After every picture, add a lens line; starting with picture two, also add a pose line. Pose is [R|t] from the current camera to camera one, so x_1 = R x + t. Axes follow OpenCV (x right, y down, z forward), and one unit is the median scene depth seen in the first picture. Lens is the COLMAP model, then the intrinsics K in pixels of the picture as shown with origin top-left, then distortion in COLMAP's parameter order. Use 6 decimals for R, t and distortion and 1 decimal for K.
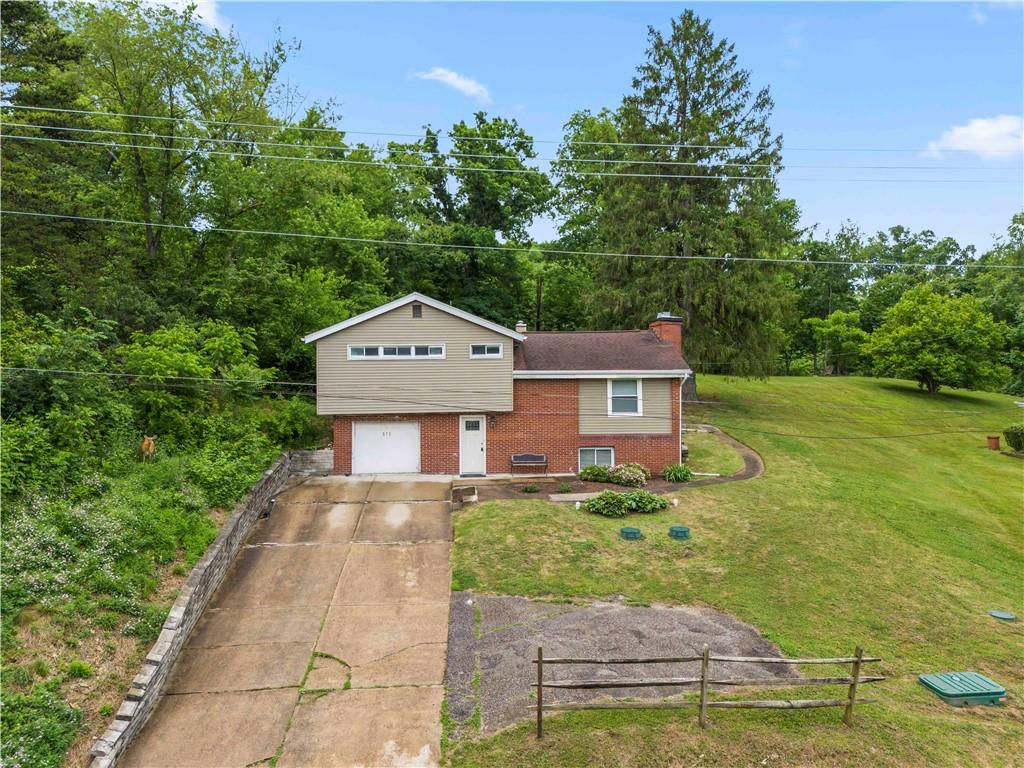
lens RADIAL K [[726.7, 0, 512.0], [0, 726.7, 384.0], [0, 0, 1]] dist [0.082449, -0.000018]
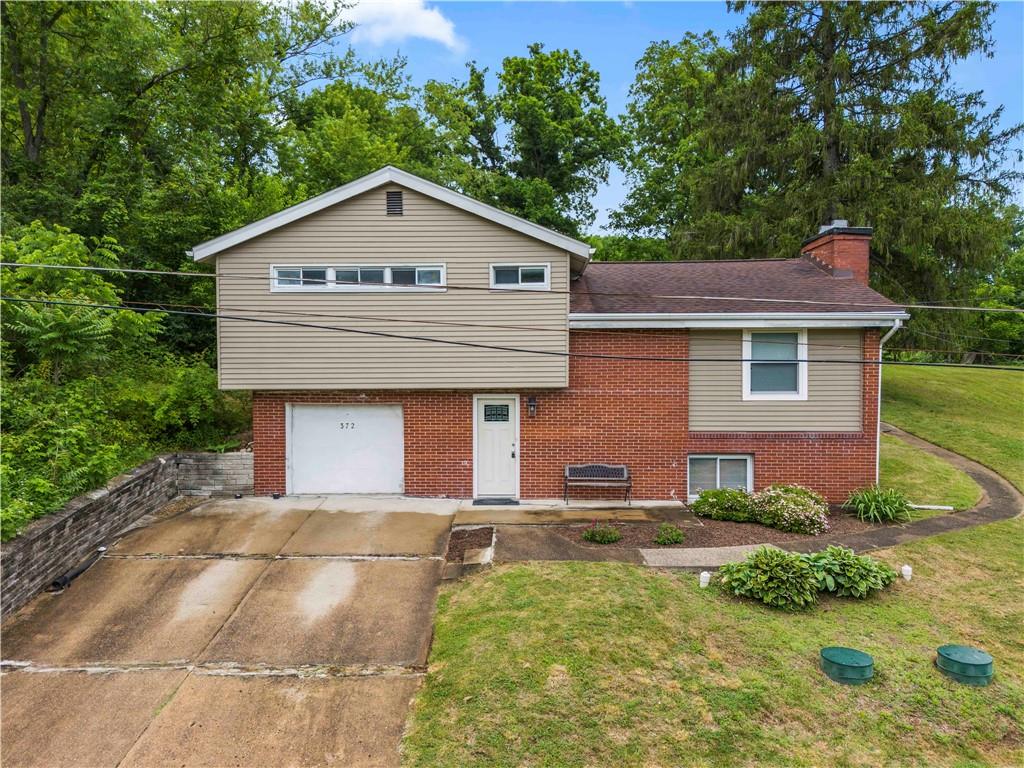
lens RADIAL K [[714.7, 0, 496.0], [0, 714.7, 389.0], [0, 0, 1]] dist [0.043620, -0.000683]
pose [[0.994223, 0.005115, -0.107215, 0.004838], [-0.004651, 0.999979, 0.004577, 0.037090], [0.107237, -0.004052, 0.994225, 0.460820]]
